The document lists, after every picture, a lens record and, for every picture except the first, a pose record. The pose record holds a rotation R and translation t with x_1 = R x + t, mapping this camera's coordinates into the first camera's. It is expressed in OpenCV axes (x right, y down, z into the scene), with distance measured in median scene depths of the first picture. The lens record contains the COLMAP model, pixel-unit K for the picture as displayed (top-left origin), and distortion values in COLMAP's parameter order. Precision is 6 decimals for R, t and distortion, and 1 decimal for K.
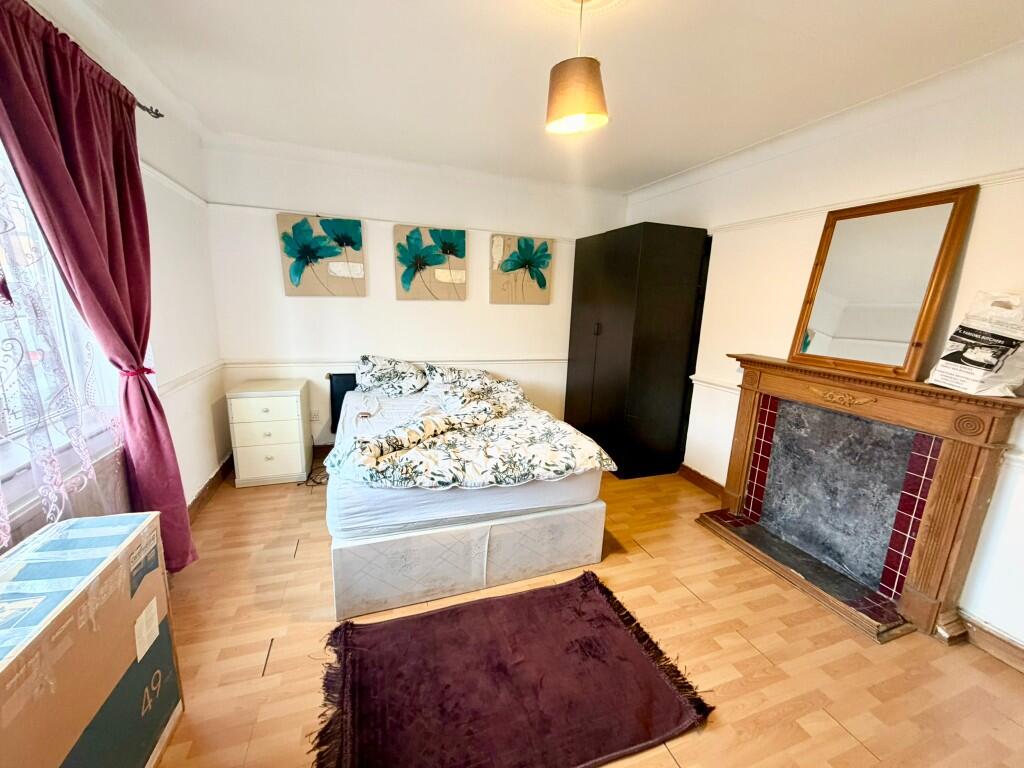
lens RADIAL K [[408.6, 0, 511.0], [0, 408.6, 388.1], [0, 0, 1]] dist [0.001235, -0.000183]
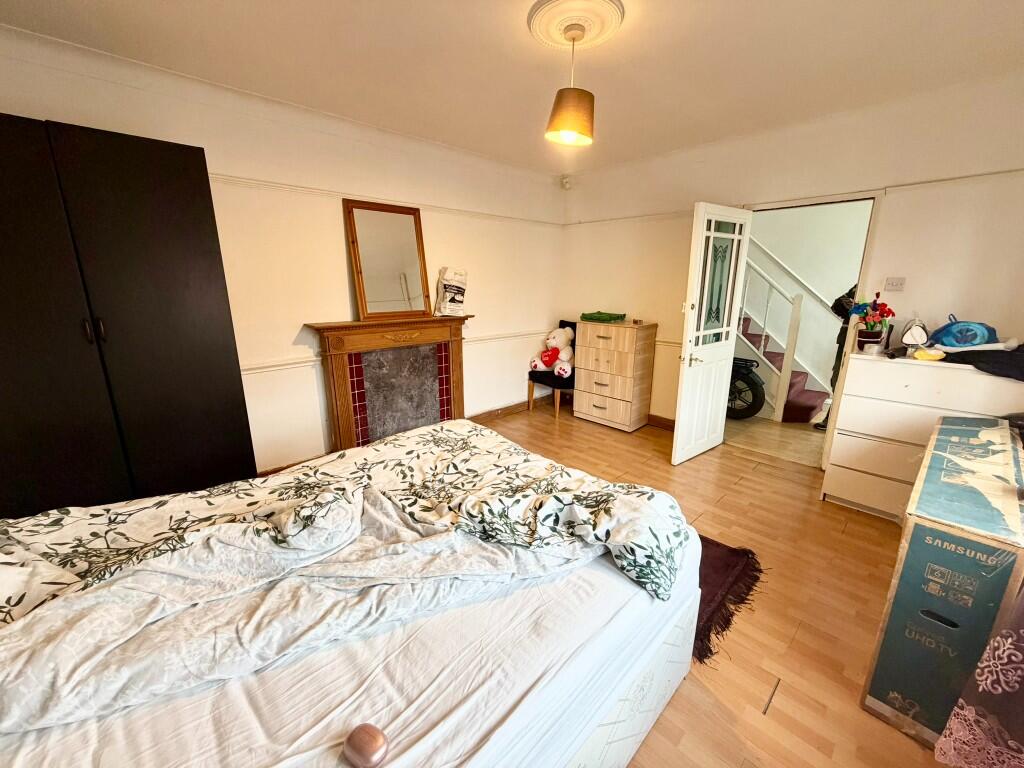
lens RADIAL K [[408.6, 0, 512.7], [0, 408.6, 383.0], [0, 0, 1]] dist [0.001235, -0.000183]
pose [[-0.404082, -0.259193, 0.877232, -0.675635], [0.176938, 0.918754, 0.352965, -0.264406], [-0.897447, 0.297843, -0.325391, 1.114472]]
